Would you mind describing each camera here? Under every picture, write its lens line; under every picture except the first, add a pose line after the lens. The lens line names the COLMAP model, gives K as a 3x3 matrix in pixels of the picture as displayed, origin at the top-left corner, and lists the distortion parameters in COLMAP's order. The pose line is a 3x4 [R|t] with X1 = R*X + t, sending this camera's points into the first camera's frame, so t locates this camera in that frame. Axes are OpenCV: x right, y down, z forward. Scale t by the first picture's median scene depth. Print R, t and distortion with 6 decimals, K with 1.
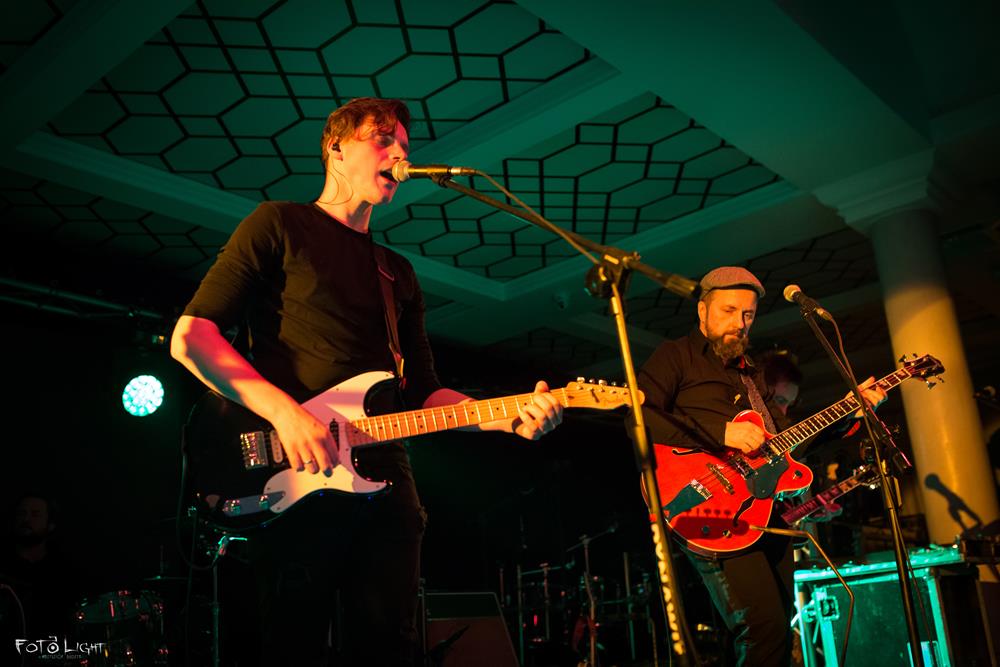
lens RADIAL K [[1055.2, 0, 500.0], [0, 1055.2, 333.5], [0, 0, 1]] dist [-0.016162, 0.002338]
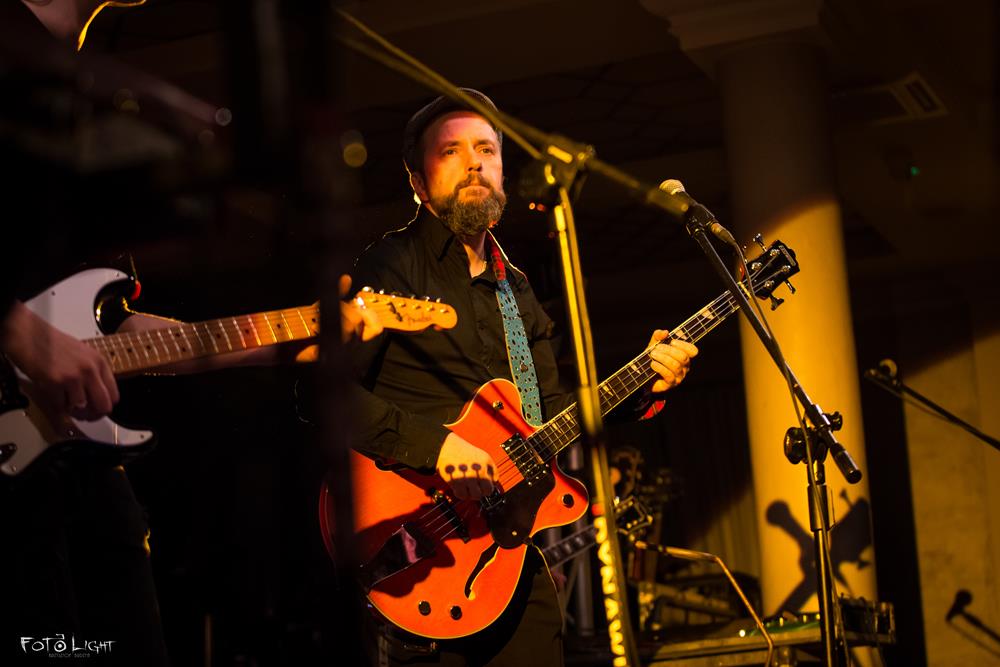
lens RADIAL K [[2297.6, 0, 500.0], [0, 2297.6, 333.5], [0, 0, 1]] dist [-0.274096, -0.417218]
pose [[0.950539, 0.082311, 0.299501, -0.287709], [-0.102142, 0.993454, 0.051146, -0.017839], [-0.293330, -0.079208, 0.952724, -0.358506]]
